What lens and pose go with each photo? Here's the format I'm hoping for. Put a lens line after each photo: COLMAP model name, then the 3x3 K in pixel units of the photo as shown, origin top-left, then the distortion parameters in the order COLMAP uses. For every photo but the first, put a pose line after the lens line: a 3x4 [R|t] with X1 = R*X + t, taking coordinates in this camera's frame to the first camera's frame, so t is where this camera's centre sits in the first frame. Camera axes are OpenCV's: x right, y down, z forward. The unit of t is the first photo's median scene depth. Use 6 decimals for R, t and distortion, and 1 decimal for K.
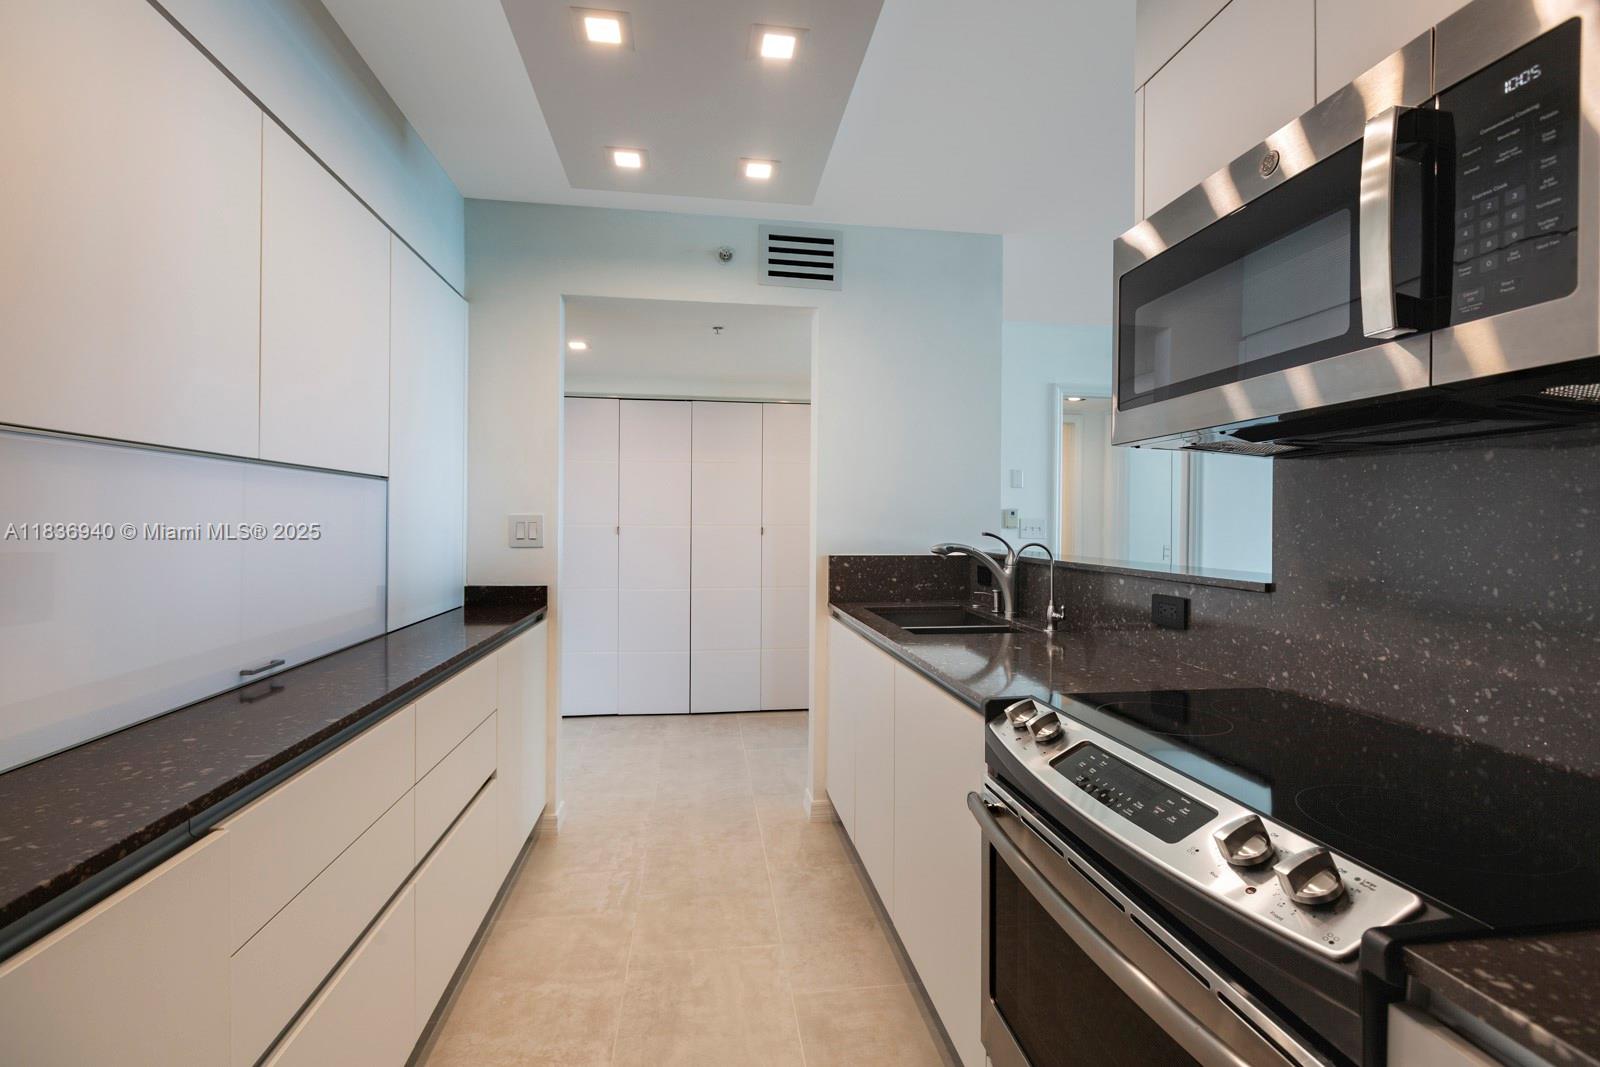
lens RADIAL K [[703.3, 0, 797.6], [0, 703.3, 523.6], [0, 0, 1]] dist [0.000019, 0.000017]
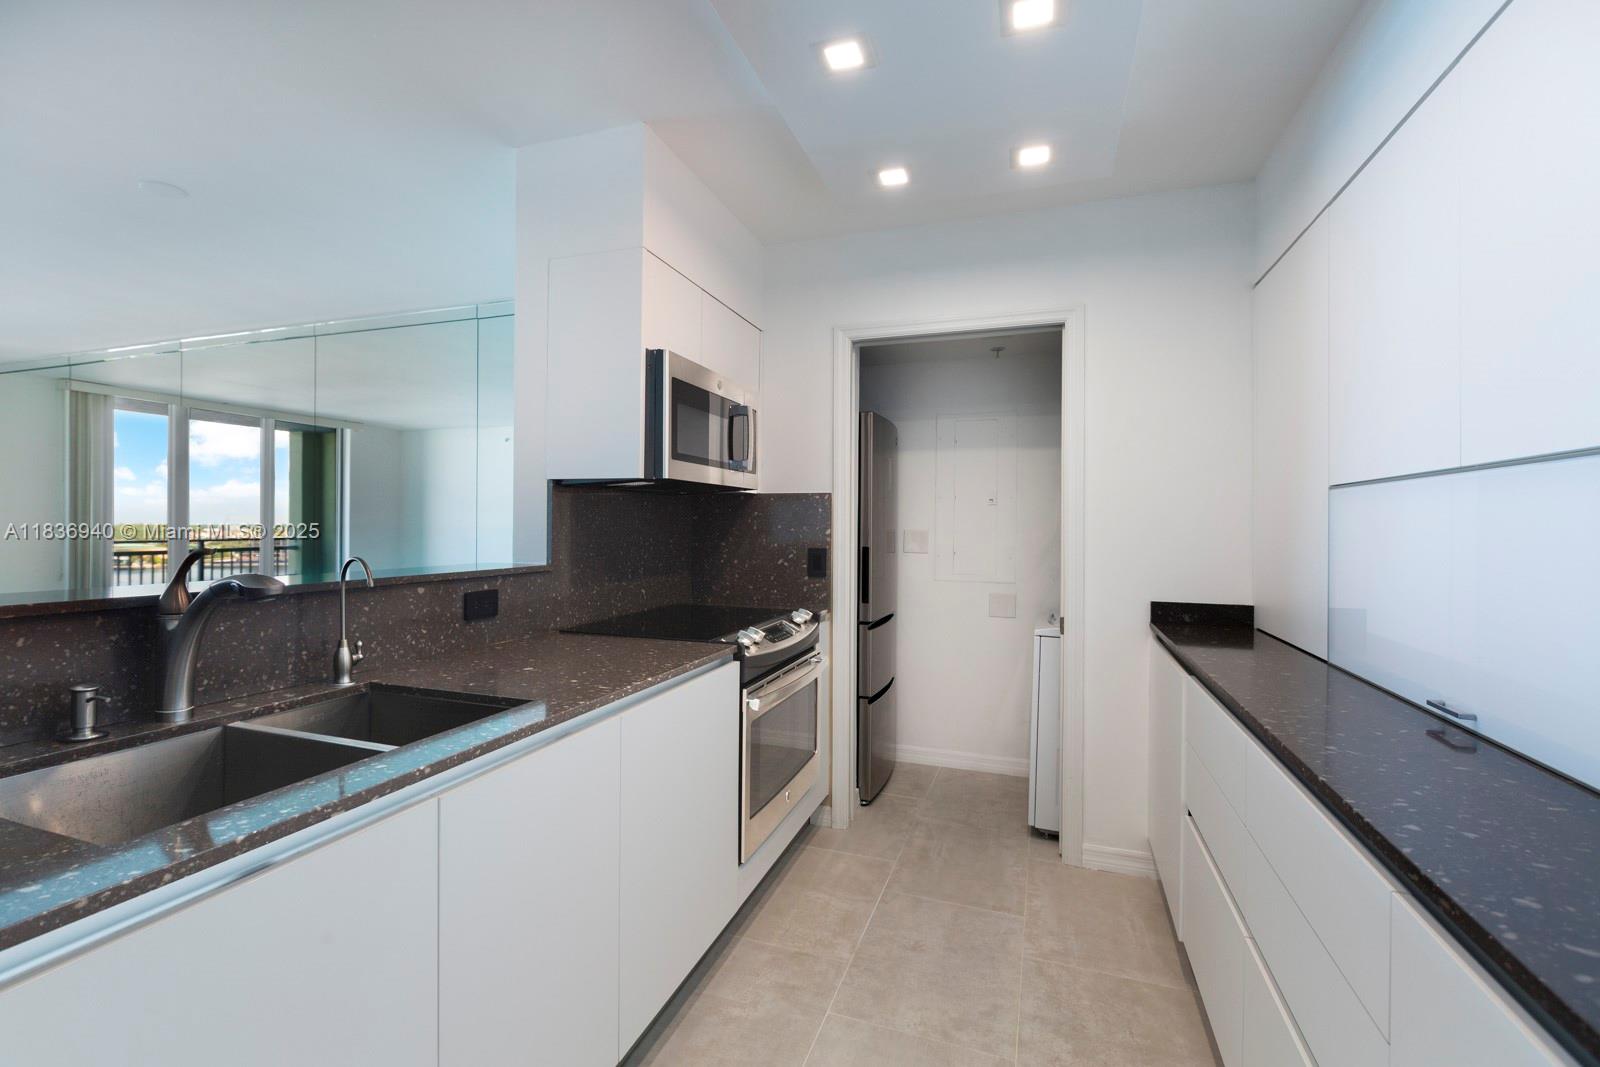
lens RADIAL K [[703.3, 0, 797.6], [0, 703.3, 523.6], [0, 0, 1]] dist [0.000019, 0.000017]
pose [[-0.883734, -0.011982, 0.467836, -0.446815], [-0.010799, 0.999928, 0.005212, -0.016325], [-0.467865, -0.000446, -0.883800, 1.776345]]
